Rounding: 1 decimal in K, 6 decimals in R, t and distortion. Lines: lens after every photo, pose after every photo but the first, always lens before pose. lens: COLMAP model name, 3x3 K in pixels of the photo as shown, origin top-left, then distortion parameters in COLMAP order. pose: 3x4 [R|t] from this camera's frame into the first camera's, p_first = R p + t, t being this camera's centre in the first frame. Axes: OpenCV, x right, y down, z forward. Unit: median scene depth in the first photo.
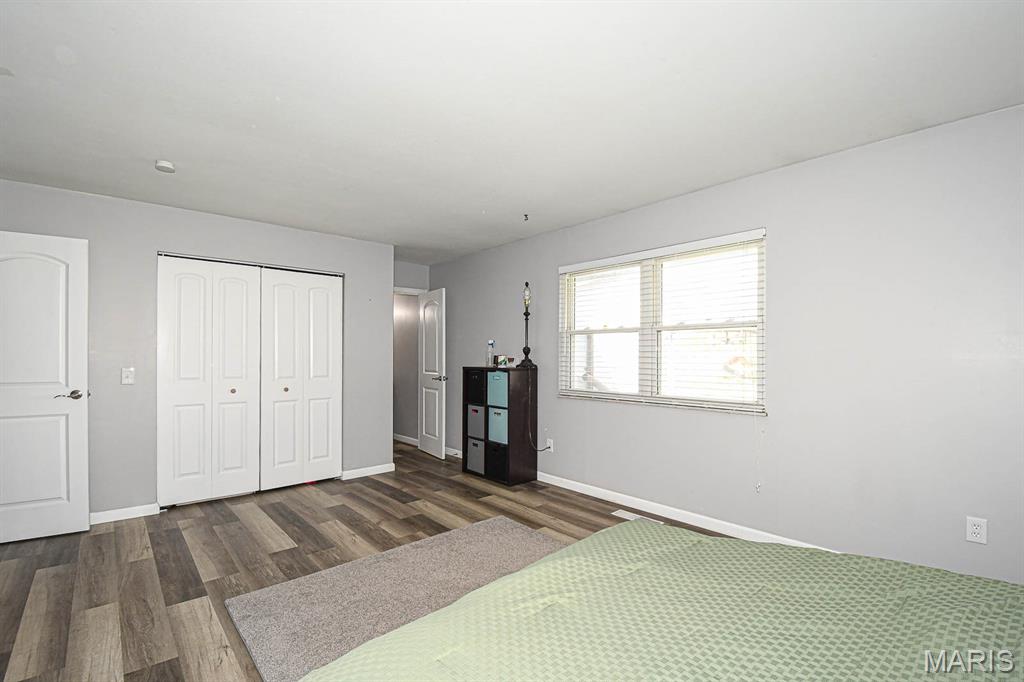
lens RADIAL K [[458.1, 0, 514.1], [0, 458.1, 360.1], [0, 0, 1]] dist [0.020493, -0.027036]
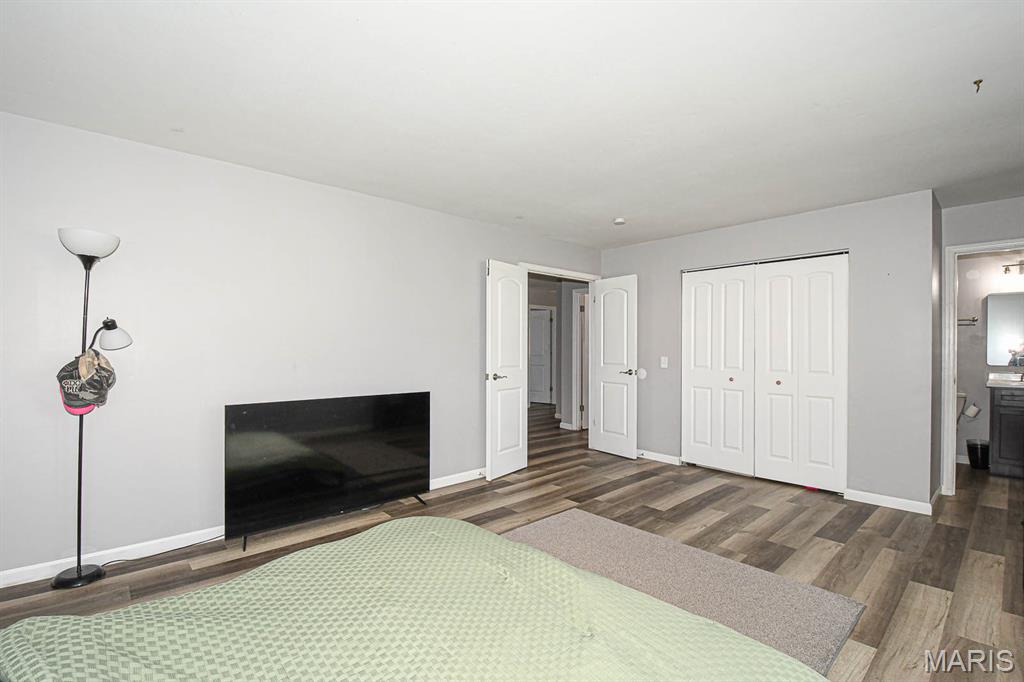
lens RADIAL K [[461.8, 0, 515.5], [0, 461.8, 348.2], [0, 0, 1]] dist [0.024945, -0.026814]
pose [[0.016825, -0.000261, -0.999858, 0.552938], [-0.014439, 0.999896, -0.000504, -0.001333], [0.999754, 0.014446, 0.016819, 0.473954]]
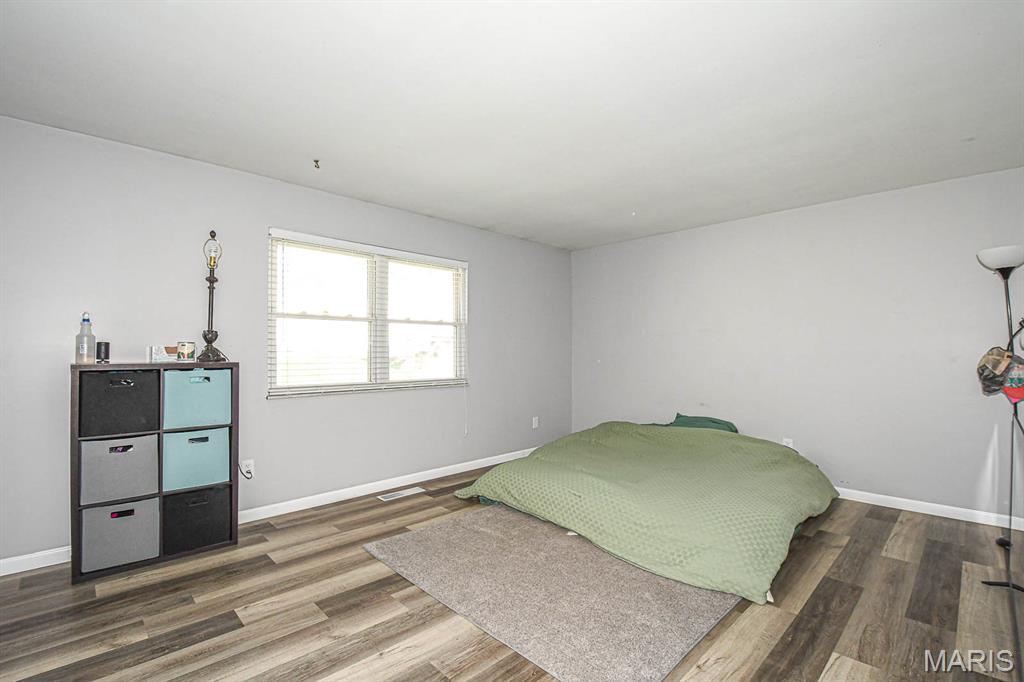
lens RADIAL K [[461.8, 0, 515.5], [0, 461.8, 348.2], [0, 0, 1]] dist [0.024945, -0.026814]
pose [[-0.052777, 0.004961, 0.998594, -0.784441], [0.009366, 0.999946, -0.004472, 0.004860], [-0.998562, 0.009116, -0.052820, 0.724629]]
